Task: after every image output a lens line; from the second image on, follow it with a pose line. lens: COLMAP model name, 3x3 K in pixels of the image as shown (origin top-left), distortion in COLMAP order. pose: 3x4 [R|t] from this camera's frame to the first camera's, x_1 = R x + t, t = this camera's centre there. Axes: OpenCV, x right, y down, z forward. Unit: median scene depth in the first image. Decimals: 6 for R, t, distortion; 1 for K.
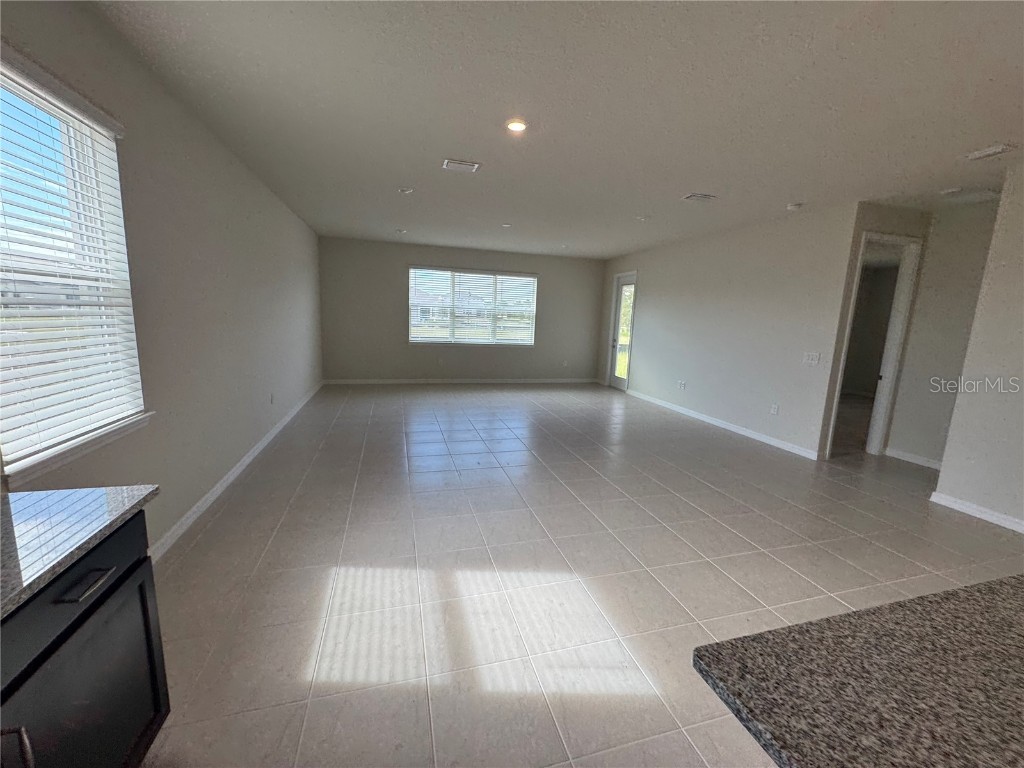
lens RADIAL K [[408.1, 0, 512.4], [0, 408.1, 380.0], [0, 0, 1]] dist [-0.001452, 0.000131]
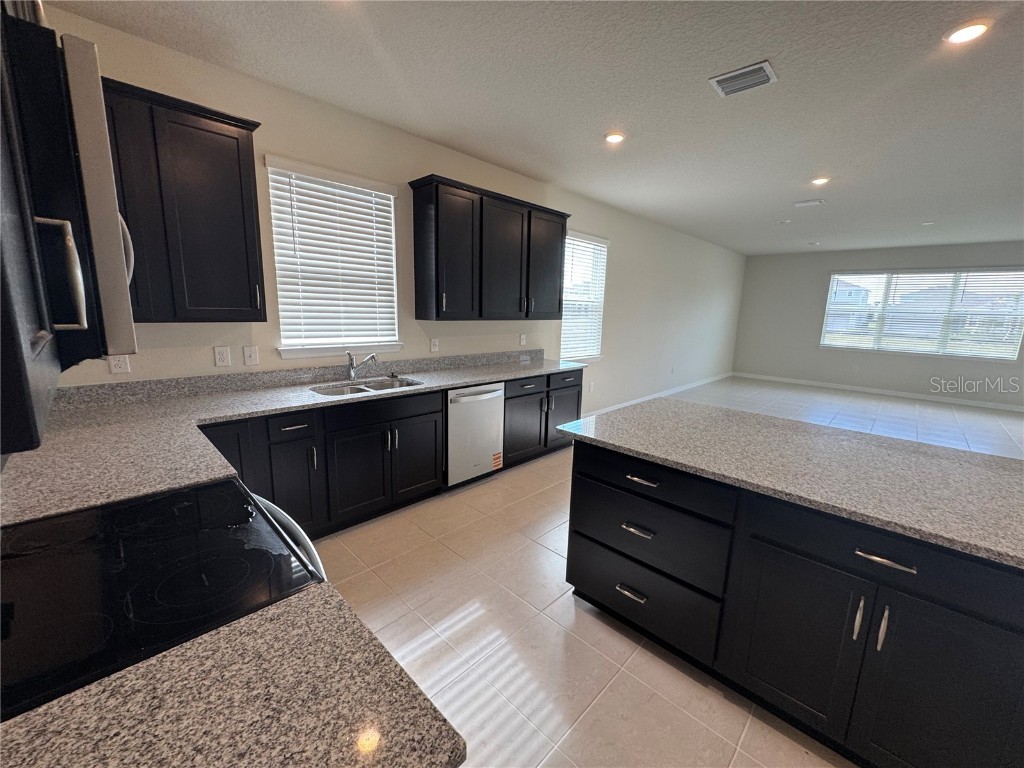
lens RADIAL K [[408.1, 0, 513.1], [0, 408.1, 381.8], [0, 0, 1]] dist [-0.001452, 0.000131]
pose [[0.506643, 0.133249, -0.851797, 0.235866], [-0.145591, 0.987019, 0.067806, 0.037072], [0.849774, 0.089661, 0.519466, -0.176562]]
